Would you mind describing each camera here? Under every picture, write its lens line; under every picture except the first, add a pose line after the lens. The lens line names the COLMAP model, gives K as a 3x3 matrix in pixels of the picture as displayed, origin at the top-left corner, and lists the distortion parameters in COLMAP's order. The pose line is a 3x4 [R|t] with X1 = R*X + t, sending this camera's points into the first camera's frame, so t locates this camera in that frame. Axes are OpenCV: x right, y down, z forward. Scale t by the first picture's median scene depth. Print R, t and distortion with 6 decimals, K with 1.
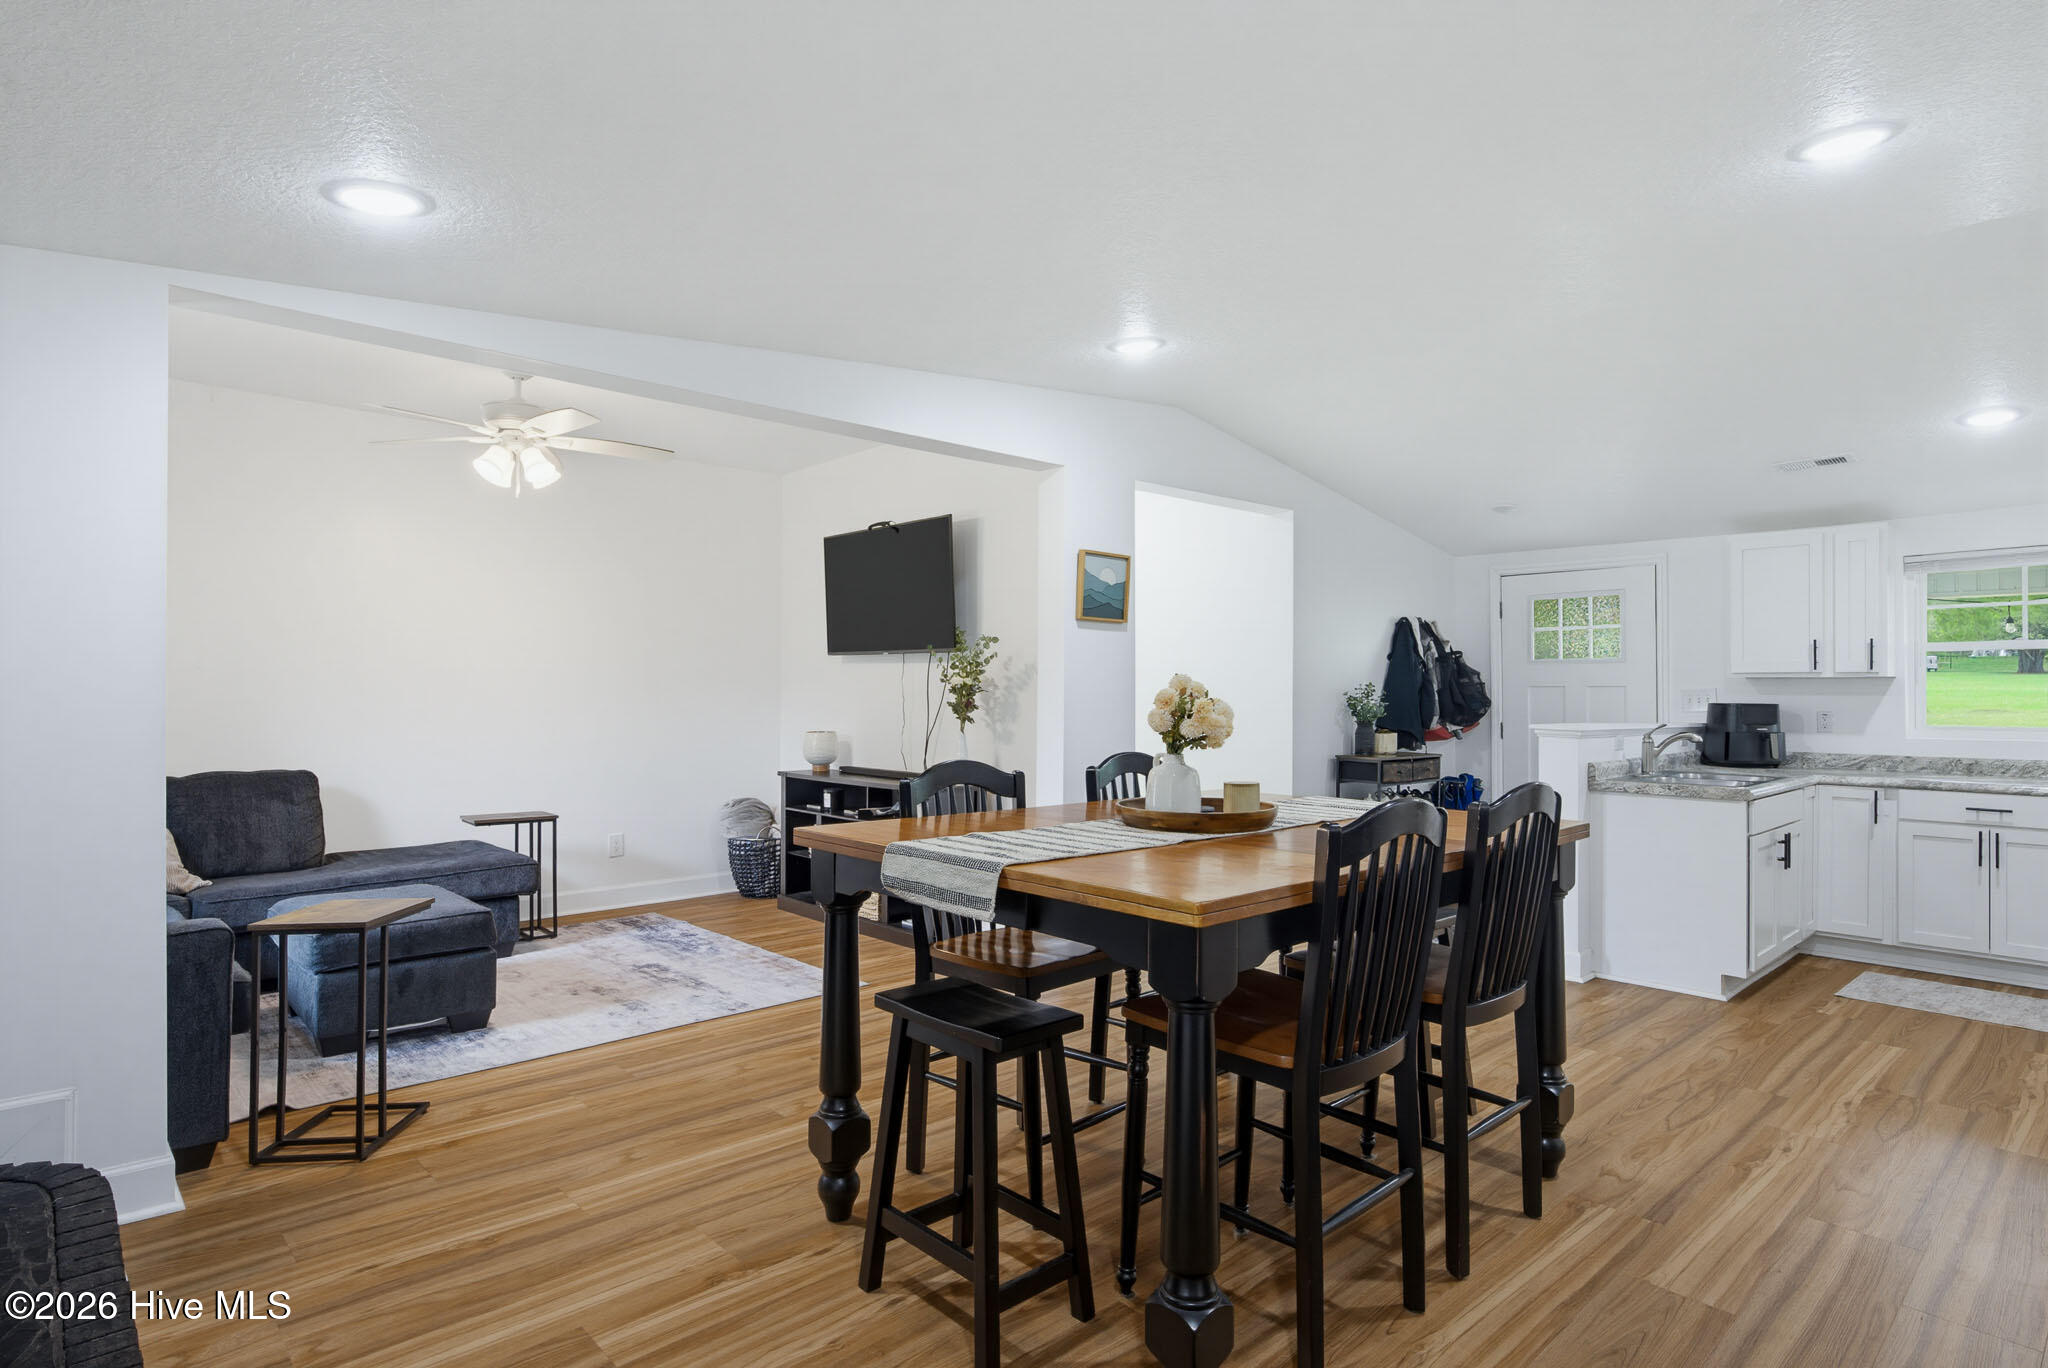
lens RADIAL K [[1076.1, 0, 1033.1], [0, 1076.1, 686.7], [0, 0, 1]] dist [-0.002593, 0.002471]
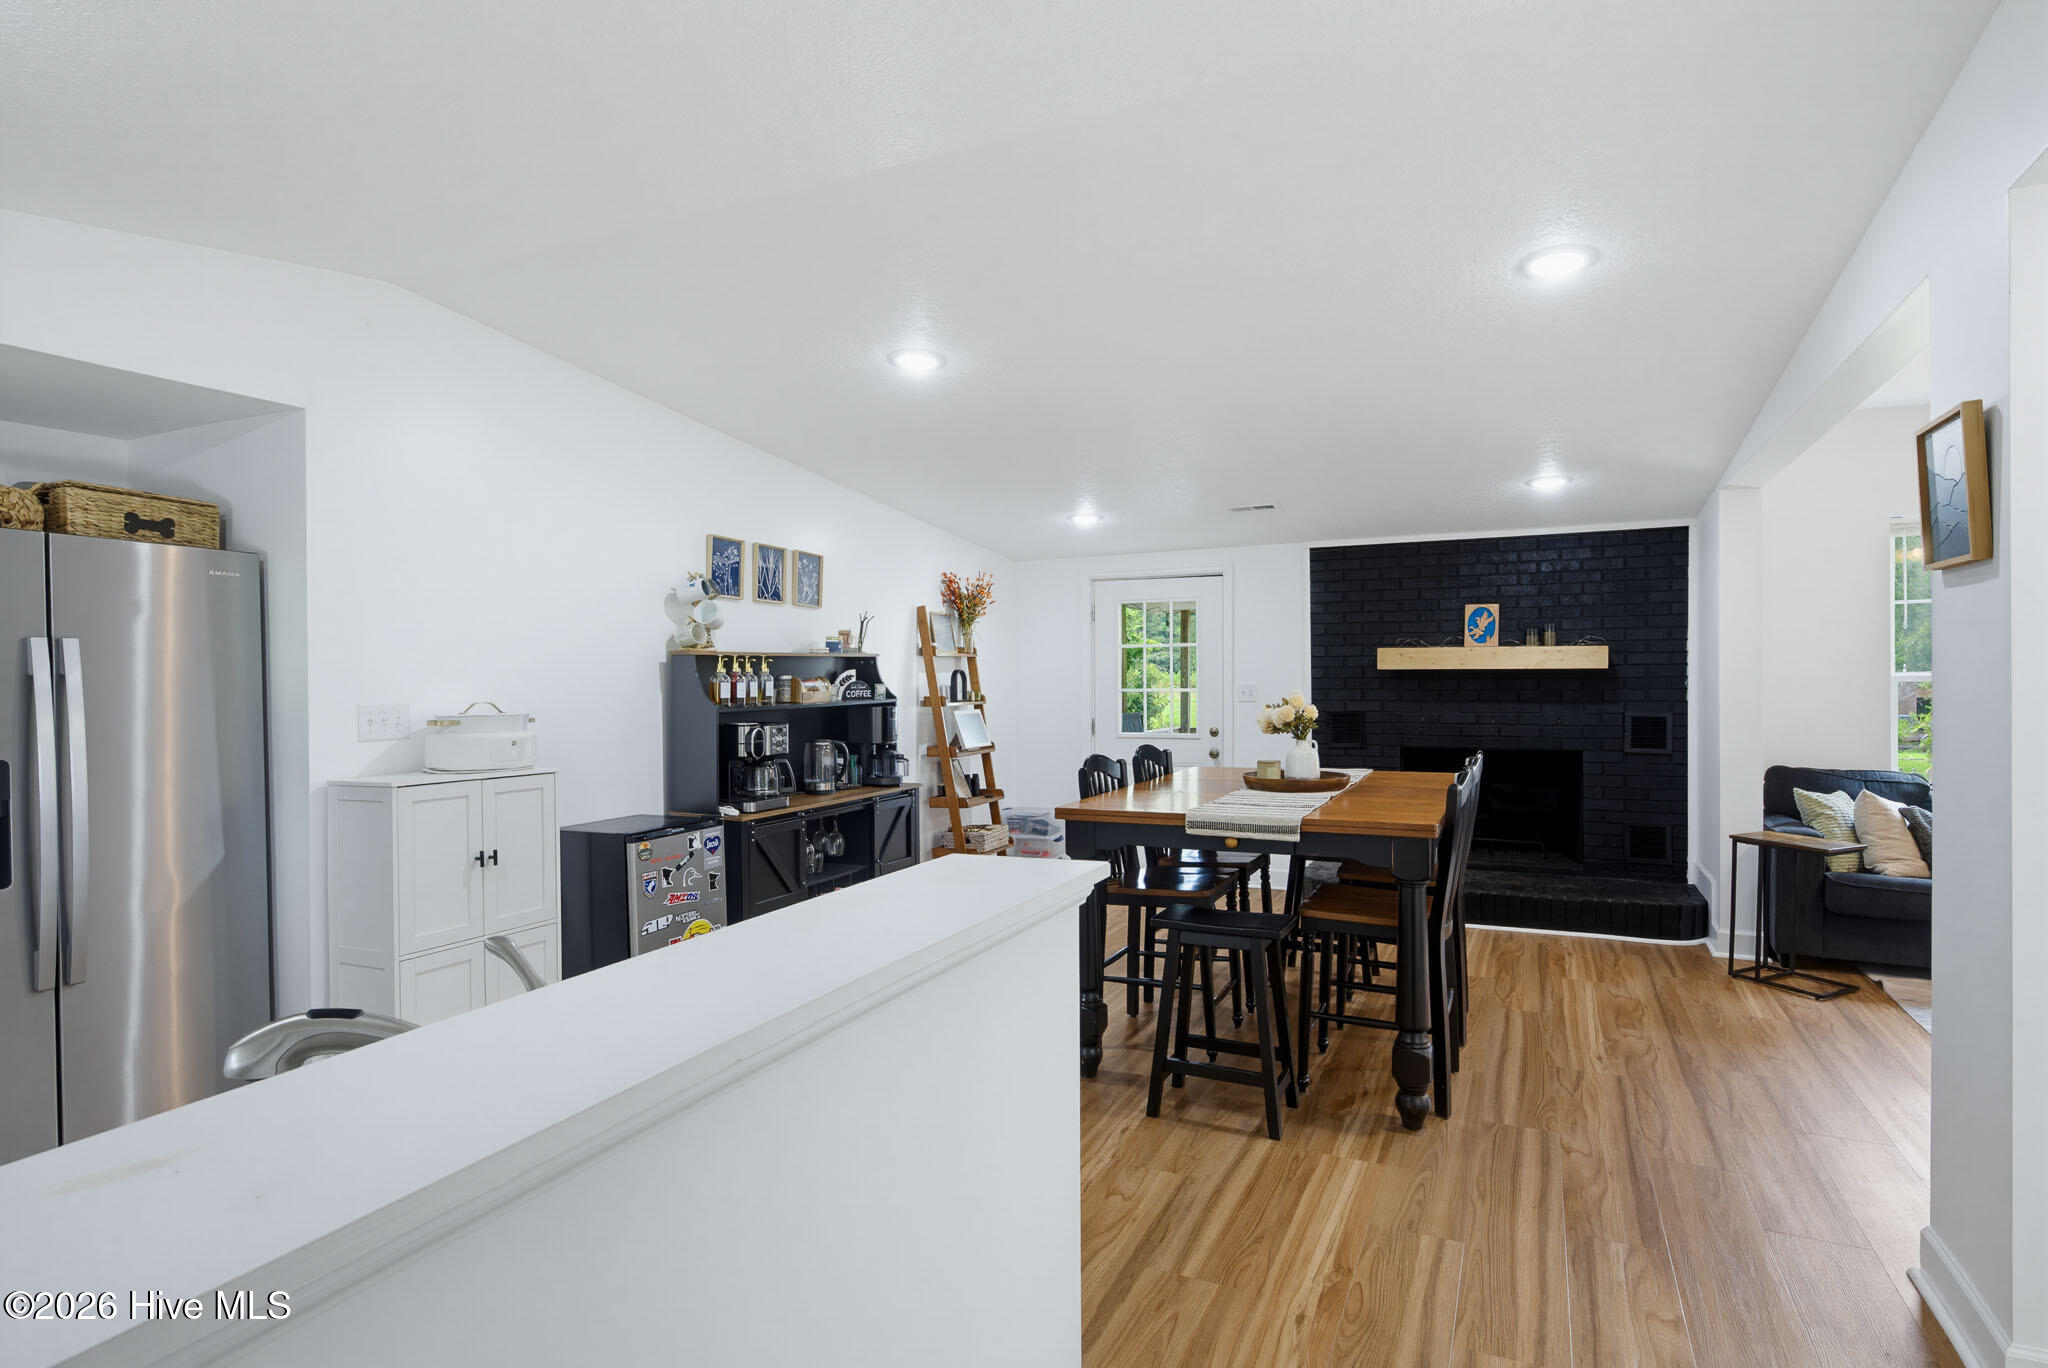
lens RADIAL K [[1076.1, 0, 1033.1], [0, 1076.1, 686.7], [0, 0, 1]] dist [-0.002593, 0.002471]
pose [[-0.928447, 0.004433, -0.371437, 0.545063], [0.003750, 0.999990, 0.002561, -0.010929], [0.371445, 0.000985, -0.928455, 1.166429]]
